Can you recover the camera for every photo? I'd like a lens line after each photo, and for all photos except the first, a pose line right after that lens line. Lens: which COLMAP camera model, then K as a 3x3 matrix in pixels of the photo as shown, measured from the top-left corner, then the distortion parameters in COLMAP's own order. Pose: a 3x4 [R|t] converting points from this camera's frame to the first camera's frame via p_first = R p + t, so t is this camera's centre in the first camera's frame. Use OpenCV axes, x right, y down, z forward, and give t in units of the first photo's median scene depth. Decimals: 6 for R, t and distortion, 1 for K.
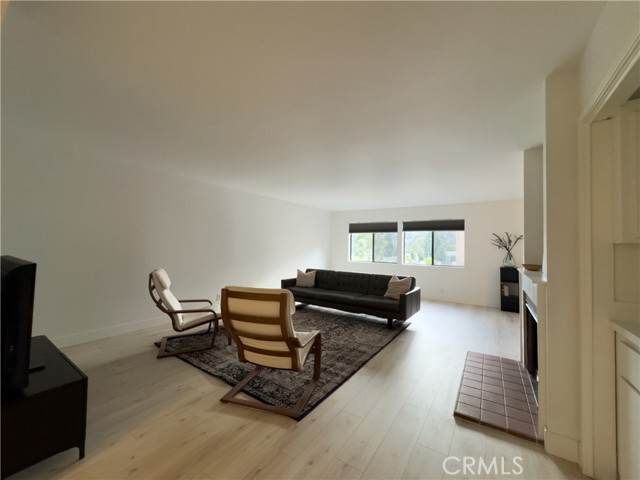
lens RADIAL K [[257.2, 0, 320.4], [0, 257.2, 240.2], [0, 0, 1]] dist [0.000467, -0.000722]
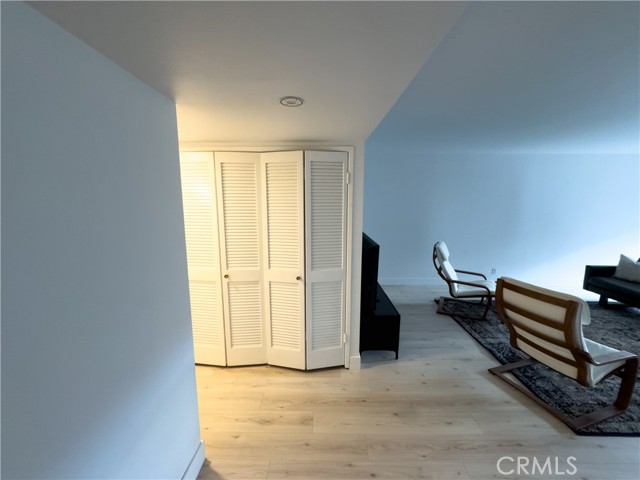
lens RADIAL K [[257.2, 0, 319.8], [0, 257.2, 239.7], [0, 0, 1]] dist [0.000467, -0.000722]
pose [[0.557107, 0.113679, -0.822623, 0.060179], [0.024072, 0.987959, 0.152829, -0.123256], [0.830092, -0.104944, 0.547663, -0.163892]]
